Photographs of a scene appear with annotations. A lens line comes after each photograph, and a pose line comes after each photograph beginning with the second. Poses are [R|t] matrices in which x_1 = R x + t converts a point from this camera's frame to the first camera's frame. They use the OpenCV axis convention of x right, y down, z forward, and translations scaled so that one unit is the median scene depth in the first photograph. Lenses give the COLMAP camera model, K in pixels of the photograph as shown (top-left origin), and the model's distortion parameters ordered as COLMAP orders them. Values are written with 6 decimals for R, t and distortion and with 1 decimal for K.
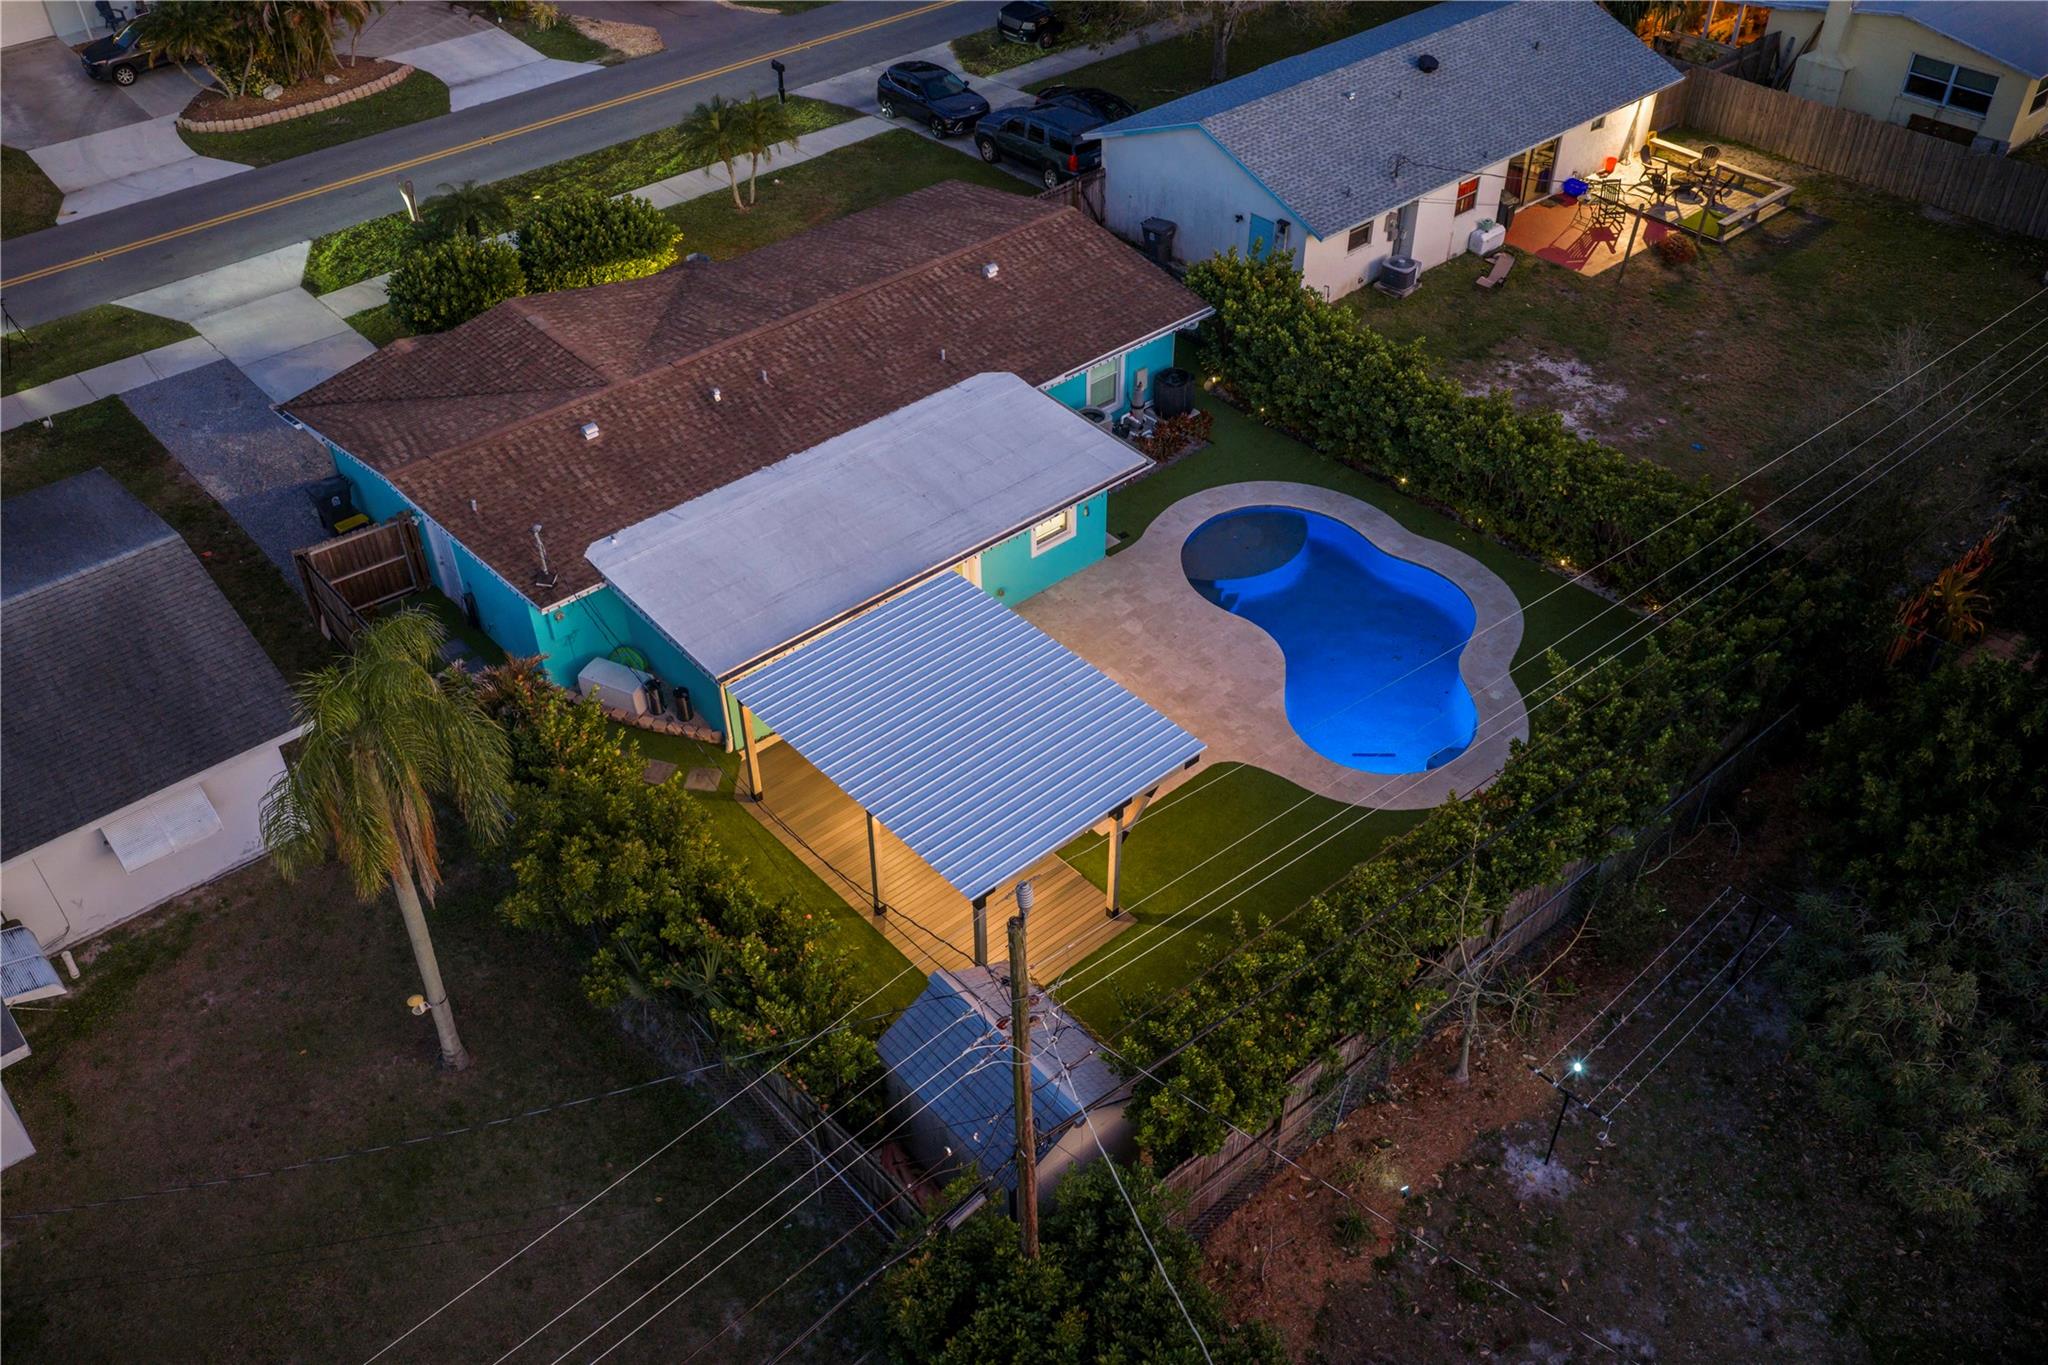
lens RADIAL K [[1726.7, 0, 1024.0], [0, 1726.7, 682.5], [0, 0, 1]] dist [-0.001453, -0.001300]
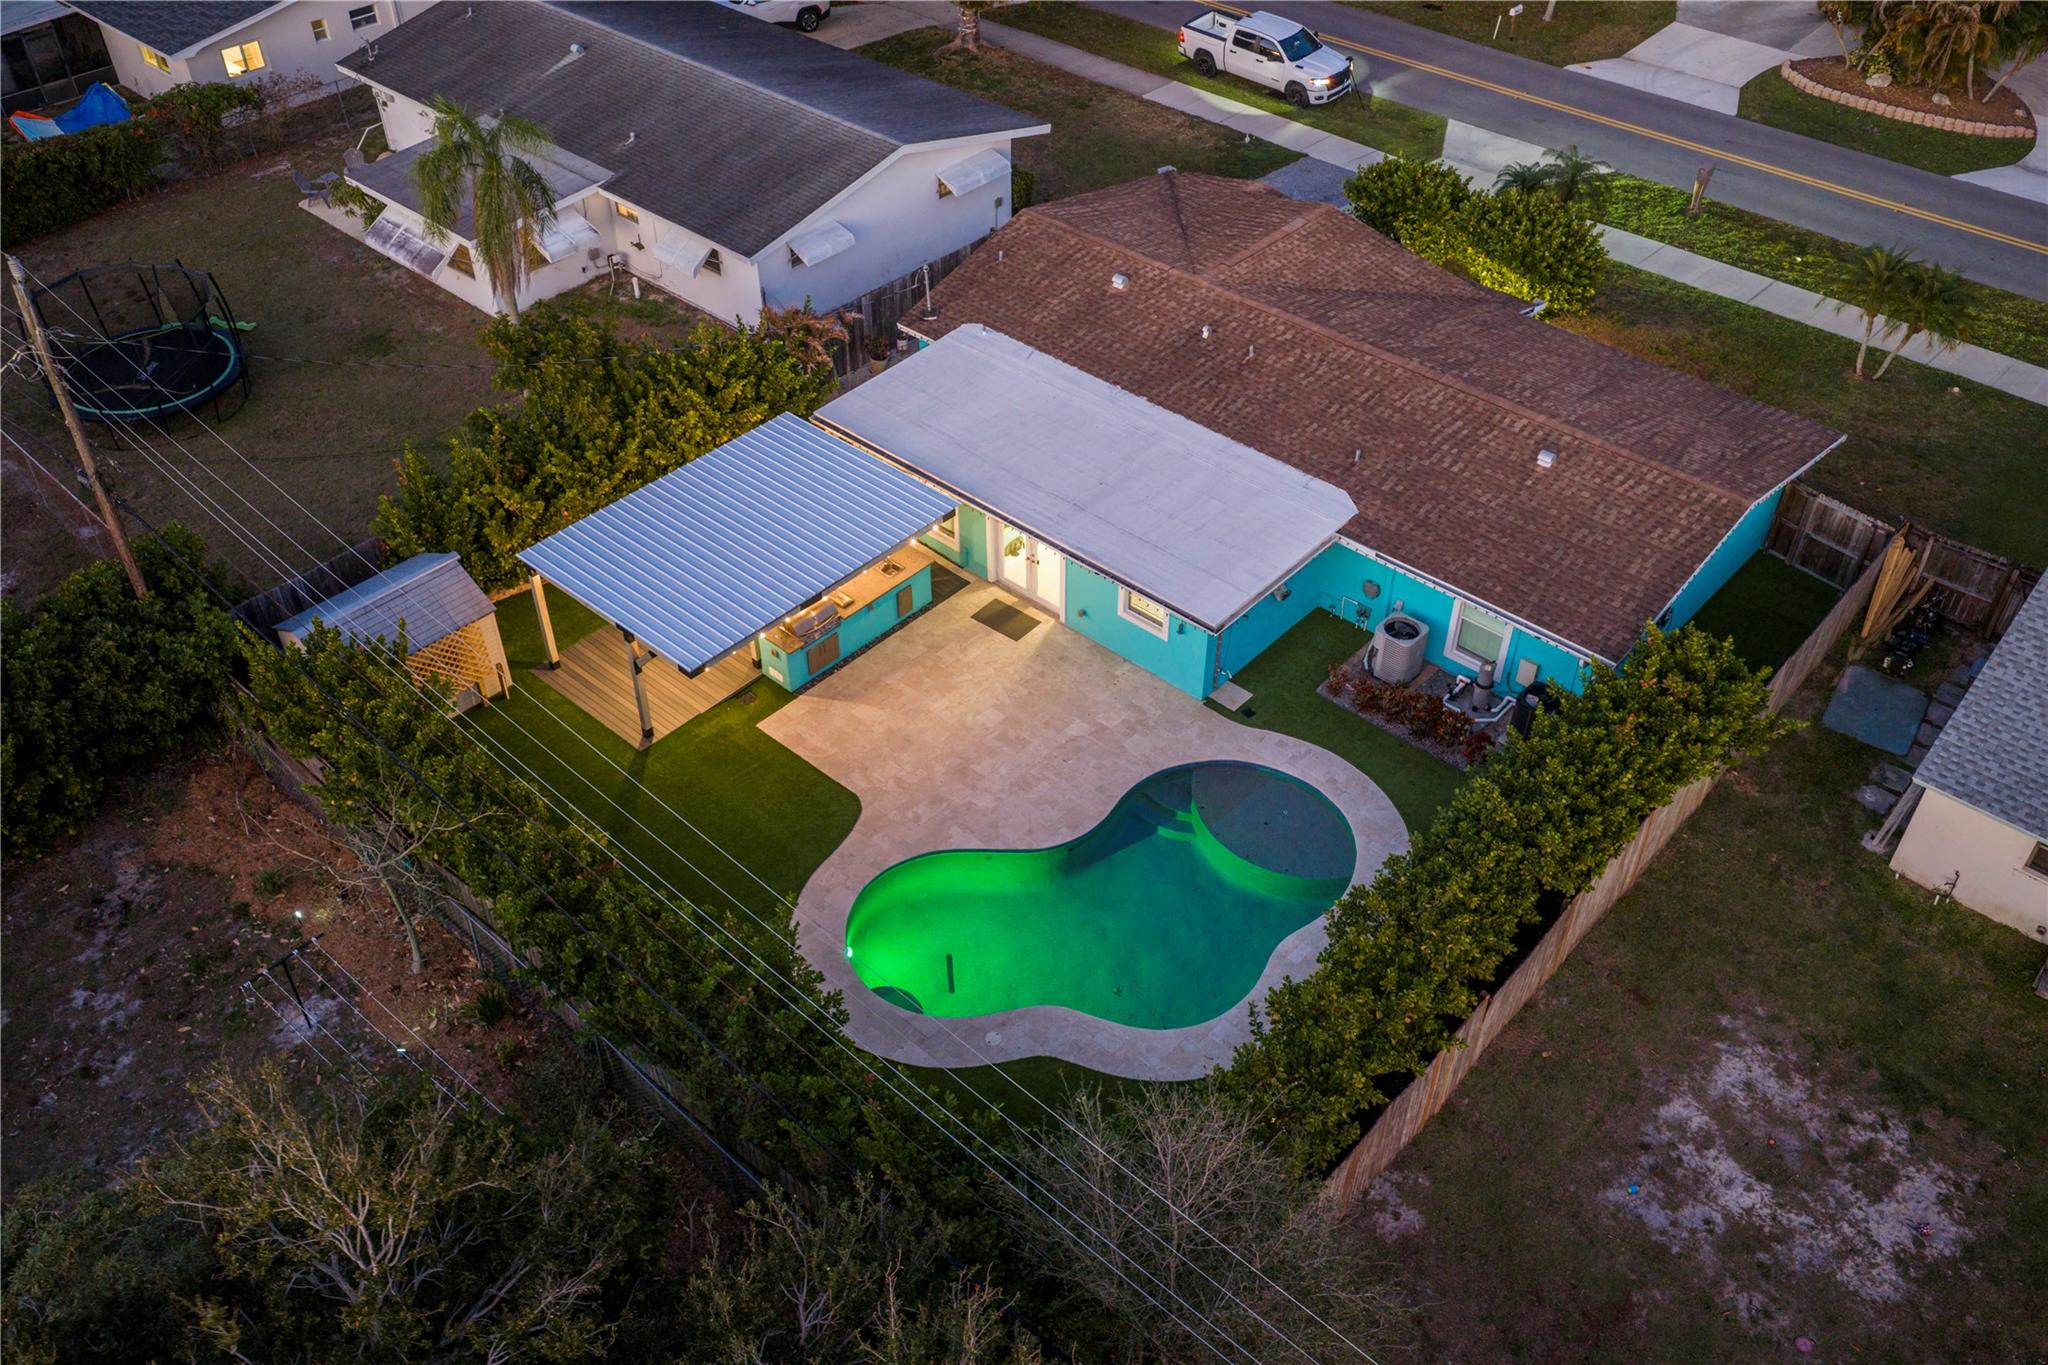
lens RADIAL K [[1665.6, 0, 1028.9], [0, 1665.6, 714.1], [0, 0, 1]] dist [0.001068, -0.005409]
pose [[0.113733, 0.674361, -0.729591, 0.630807], [-0.631074, 0.616217, 0.471193, -0.393869], [0.767340, 0.406835, 0.495656, 0.484915]]
